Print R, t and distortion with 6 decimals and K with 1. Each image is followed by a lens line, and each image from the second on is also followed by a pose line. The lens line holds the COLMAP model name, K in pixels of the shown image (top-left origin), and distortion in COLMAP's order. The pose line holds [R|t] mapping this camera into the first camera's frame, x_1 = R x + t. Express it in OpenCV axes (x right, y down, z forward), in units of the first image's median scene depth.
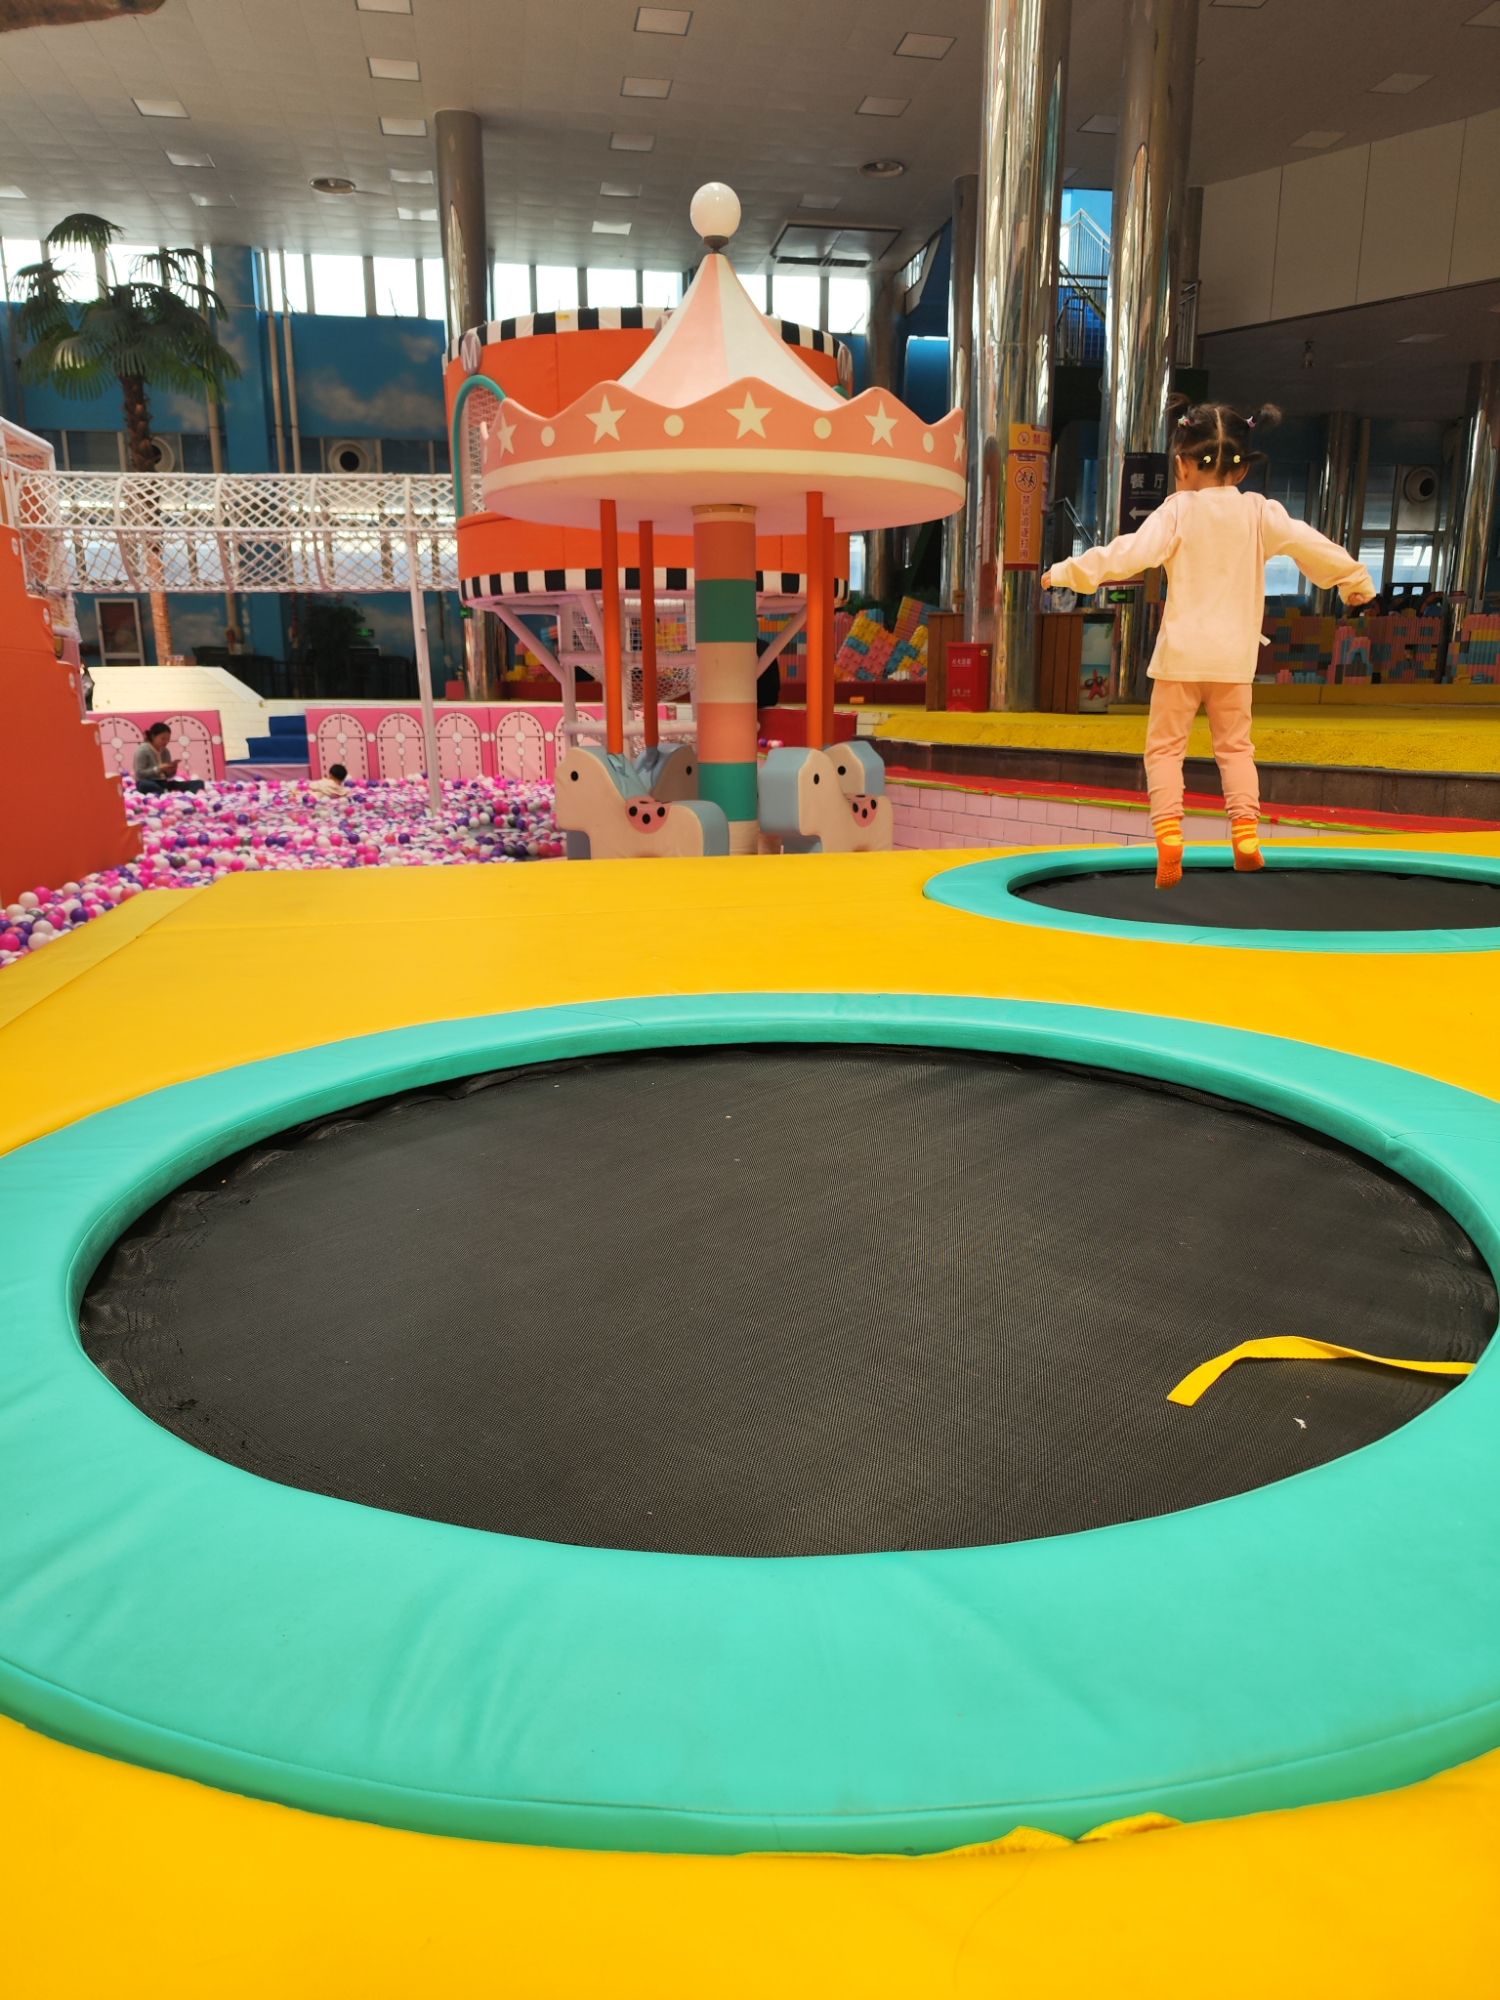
lens RADIAL K [[1380.3, 0, 739.8], [0, 1380.3, 1000.5], [0, 0, 1]] dist [0.023962, -0.001633]
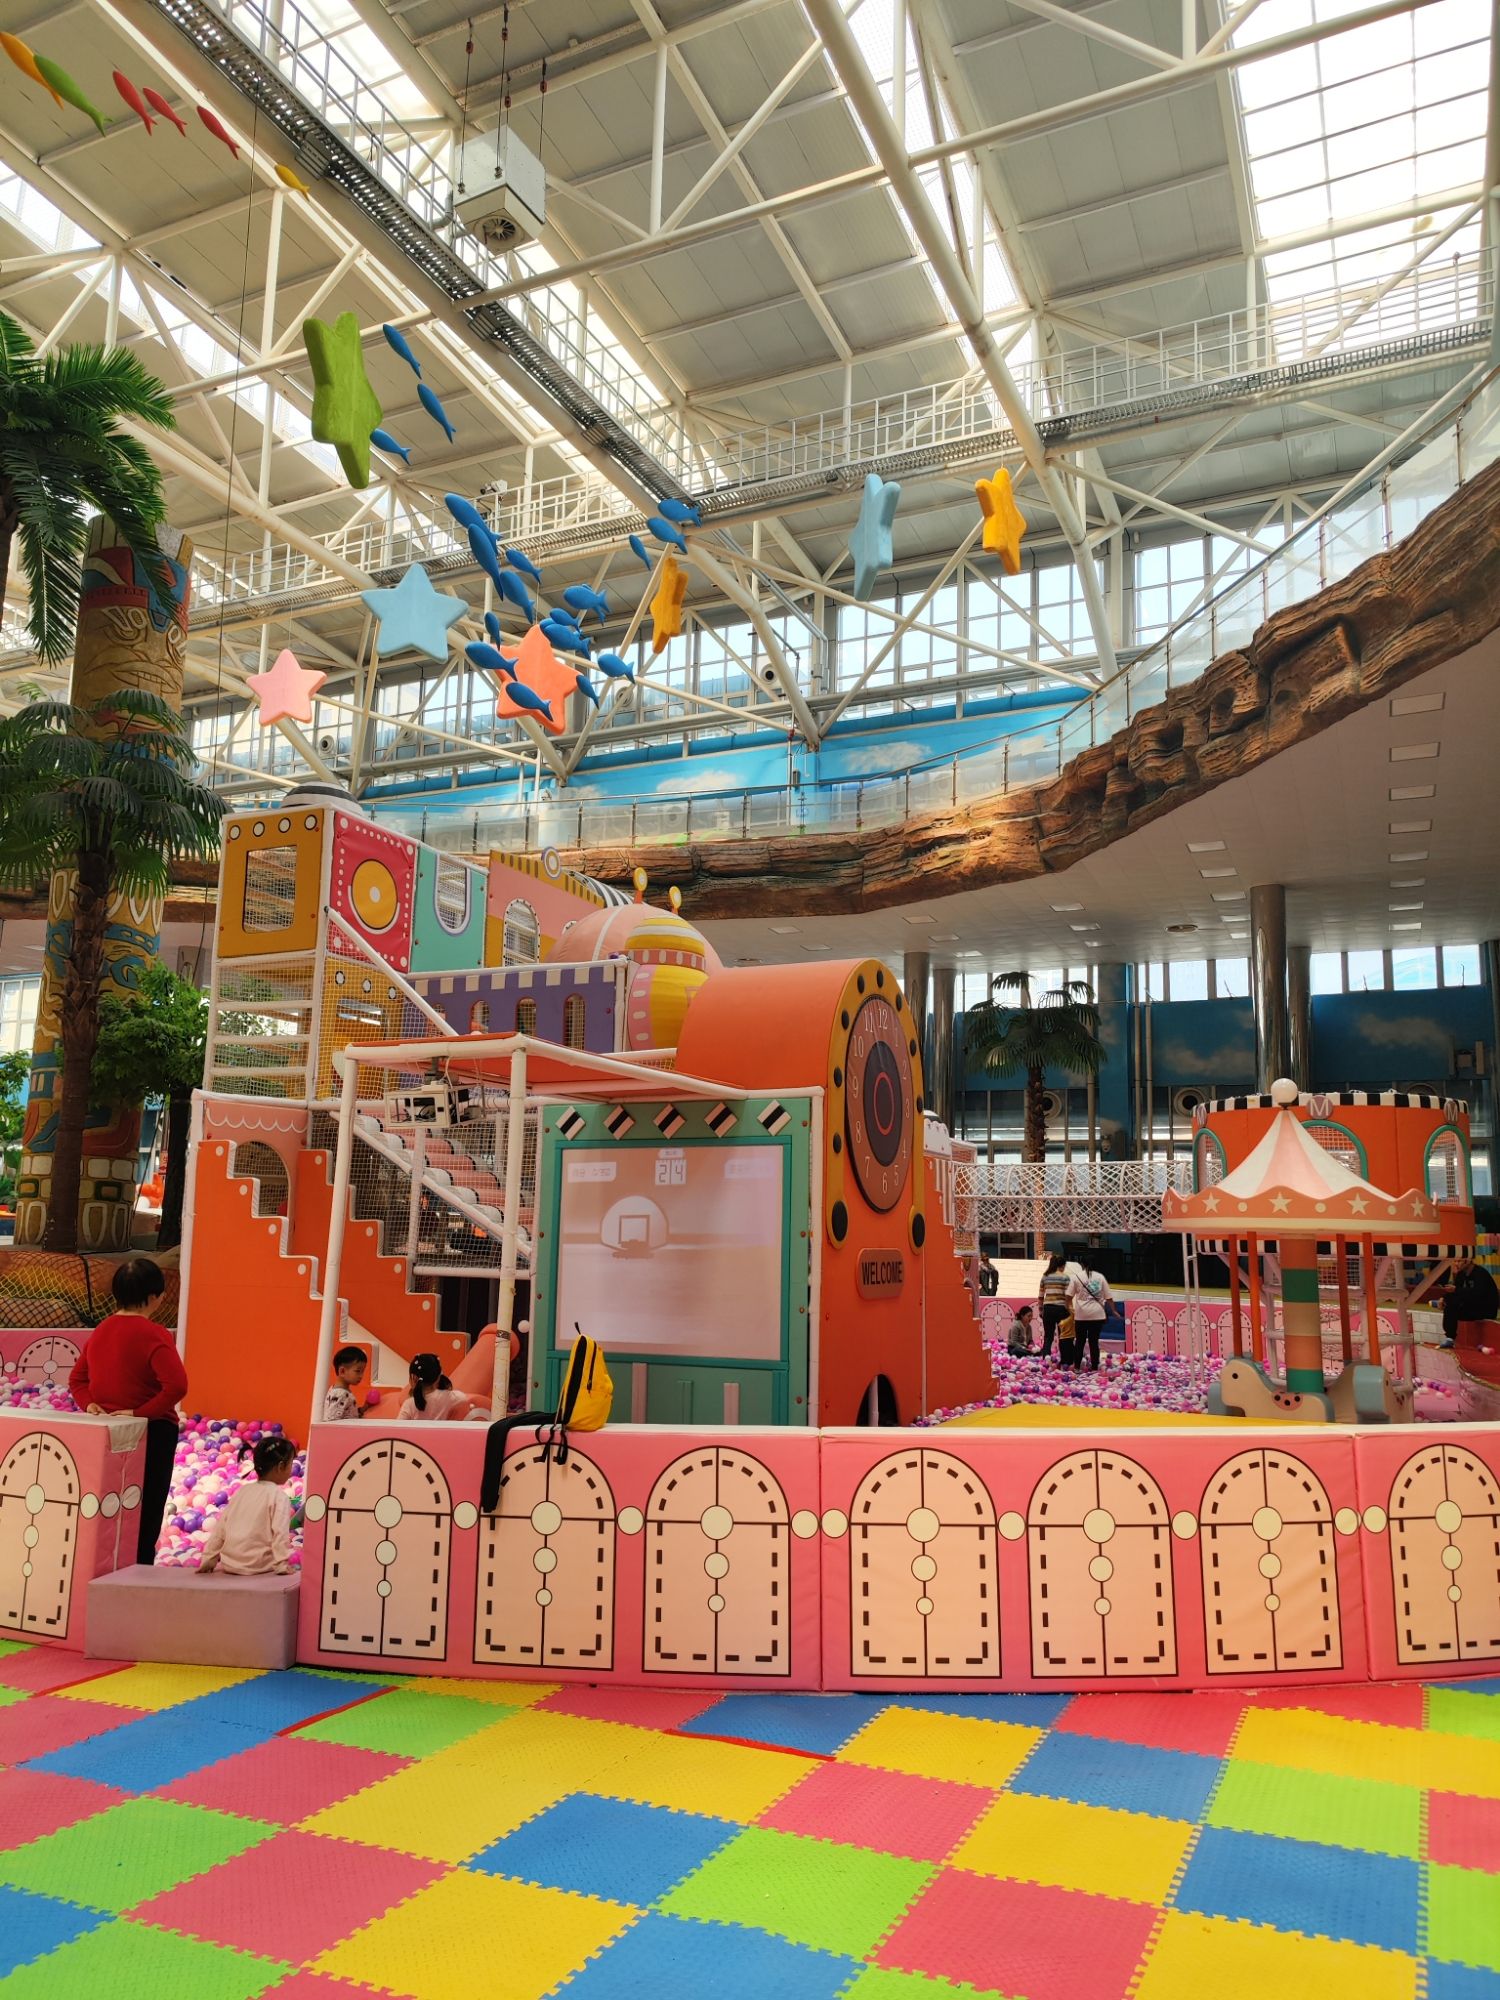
lens RADIAL K [[1380.3, 0, 740.0], [0, 1380.3, 997.6], [0, 0, 1]] dist [0.023962, -0.001633]
pose [[0.819427, -0.067470, -0.569199, 0.136835], [-0.159520, 0.926972, -0.339525, 0.030659], [0.550539, 0.369014, 0.748823, -0.276150]]
